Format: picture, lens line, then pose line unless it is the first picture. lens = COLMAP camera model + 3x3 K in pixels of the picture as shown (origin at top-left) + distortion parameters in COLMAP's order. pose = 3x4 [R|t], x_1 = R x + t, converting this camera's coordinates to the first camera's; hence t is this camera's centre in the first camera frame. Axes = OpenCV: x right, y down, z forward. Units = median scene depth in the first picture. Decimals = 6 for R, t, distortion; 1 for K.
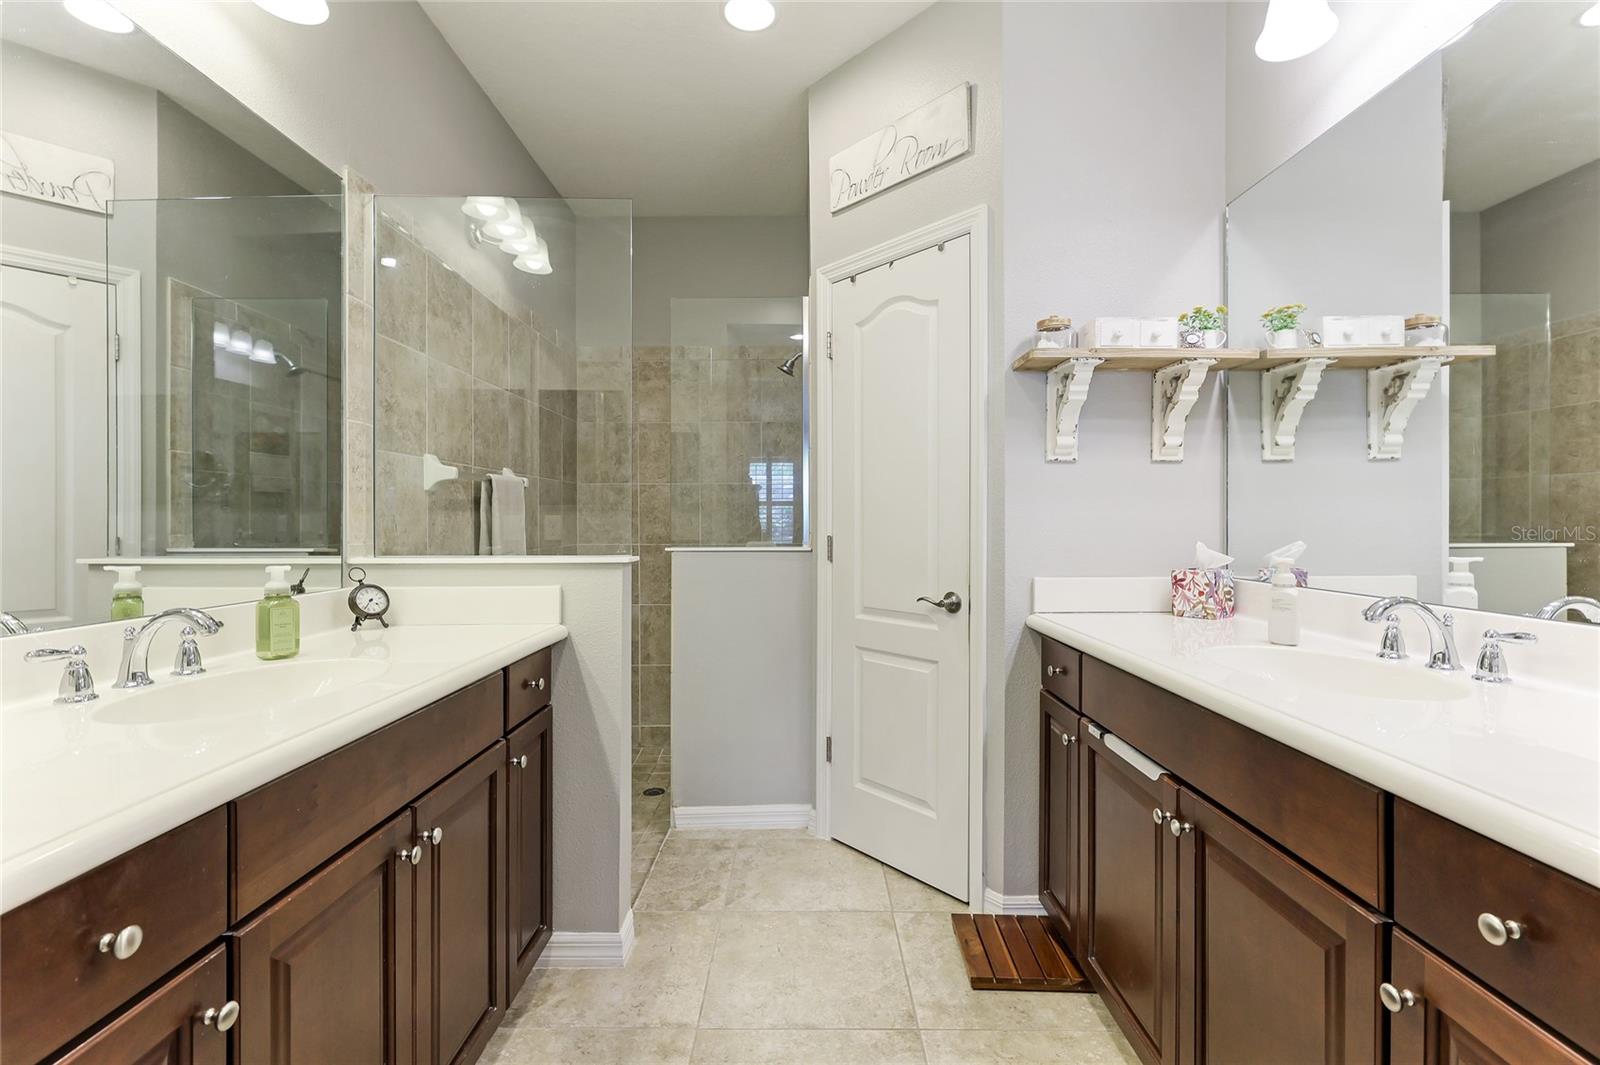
lens RADIAL K [[745.9, 0, 792.4], [0, 745.9, 522.7], [0, 0, 1]] dist [-0.000682, -0.000386]
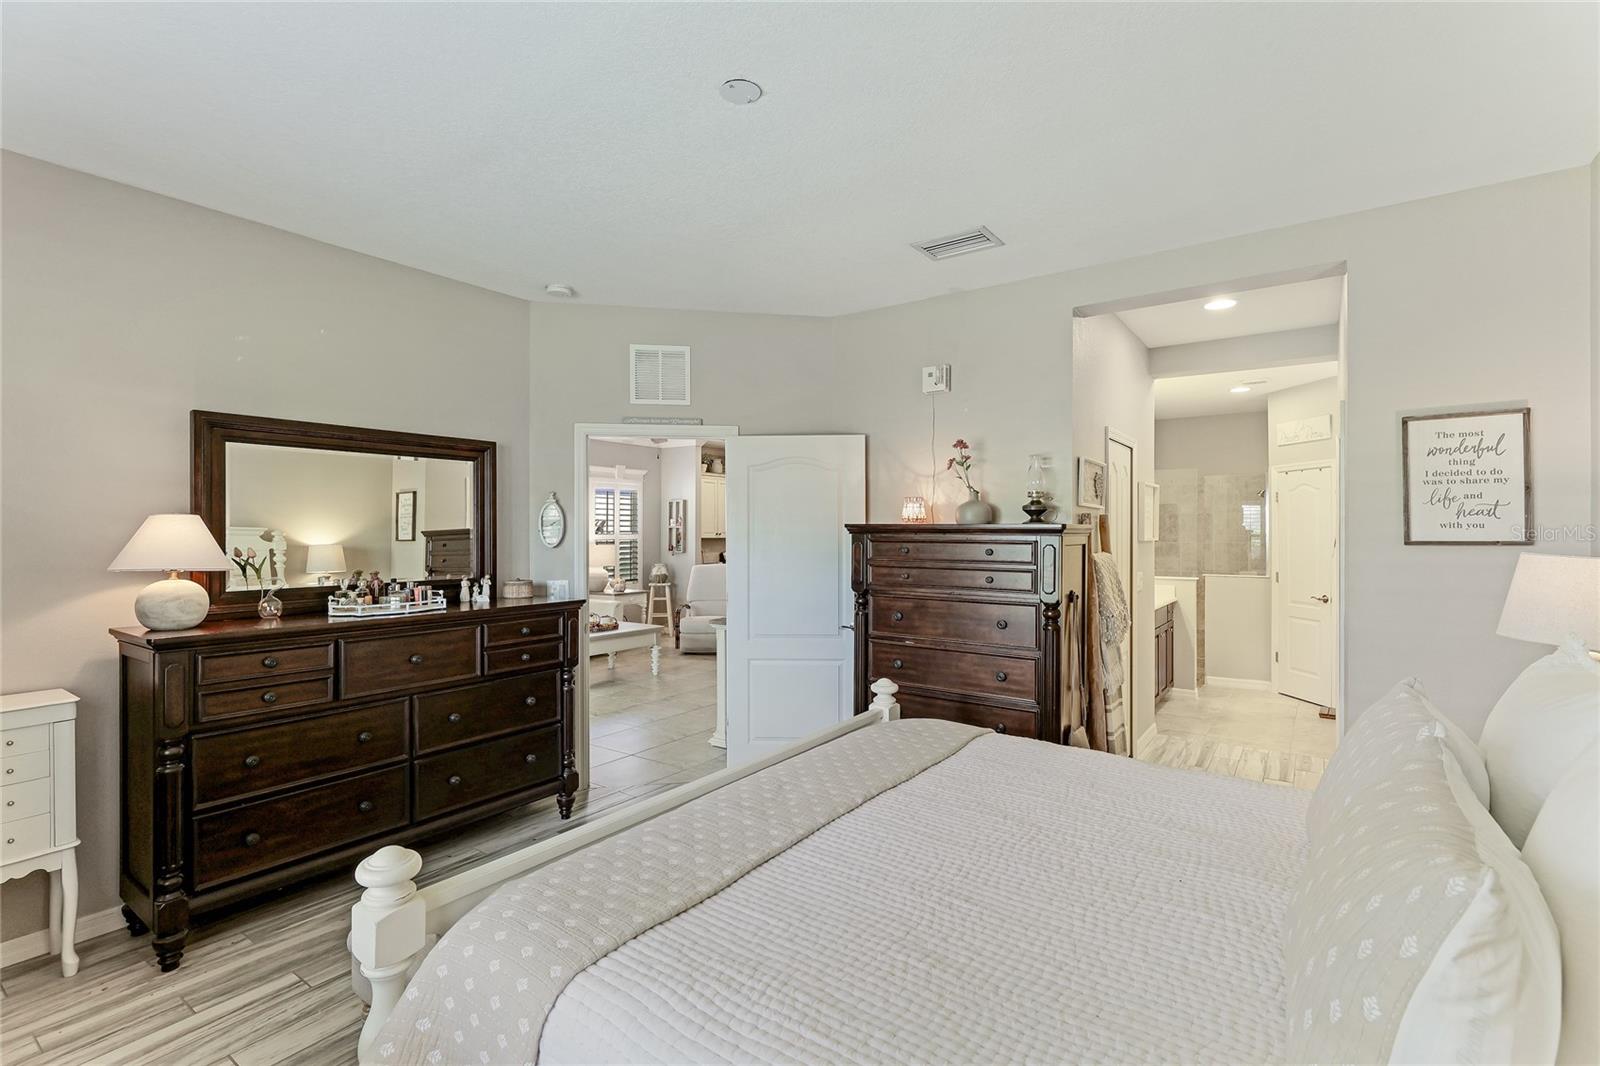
lens RADIAL K [[705.0, 0, 800.0], [0, 705.0, 533.0], [0, 0, 1]] dist [-0.000350, -0.000039]
pose [[0.811827, 0.003496, -0.583887, 0.131521], [-0.004030, 0.999992, 0.000385, -0.107221], [0.583884, 0.002040, 0.811835, -1.866192]]
